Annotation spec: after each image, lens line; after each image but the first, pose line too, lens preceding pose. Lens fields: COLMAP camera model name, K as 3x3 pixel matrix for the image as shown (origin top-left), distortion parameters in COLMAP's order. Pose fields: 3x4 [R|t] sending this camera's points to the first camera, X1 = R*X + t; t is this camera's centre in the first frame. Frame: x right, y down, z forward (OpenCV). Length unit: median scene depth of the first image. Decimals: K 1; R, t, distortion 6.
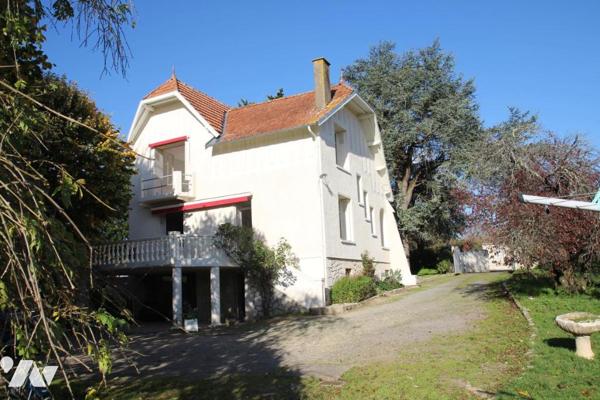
lens RADIAL K [[499.6, 0, 300.0], [0, 499.6, 200.0], [0, 0, 1]] dist [-0.077007, 0.007170]
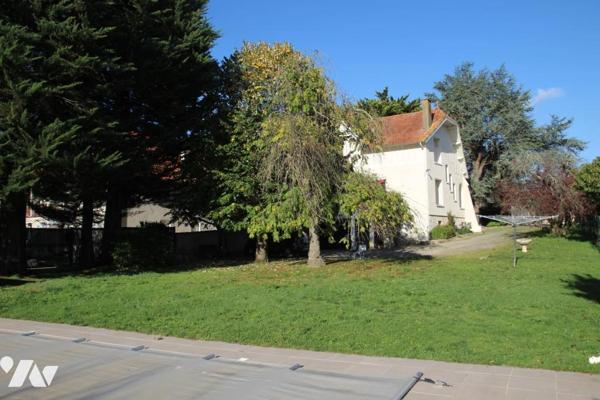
lens RADIAL K [[499.6, 0, 300.0], [0, 499.6, 200.0], [0, 0, 1]] dist [-0.077007, 0.007170]
pose [[0.988774, 0.014389, -0.148723, -0.109929], [0.000546, 0.994997, 0.099900, -0.092926], [0.149417, -0.098860, 0.983820, -0.658359]]
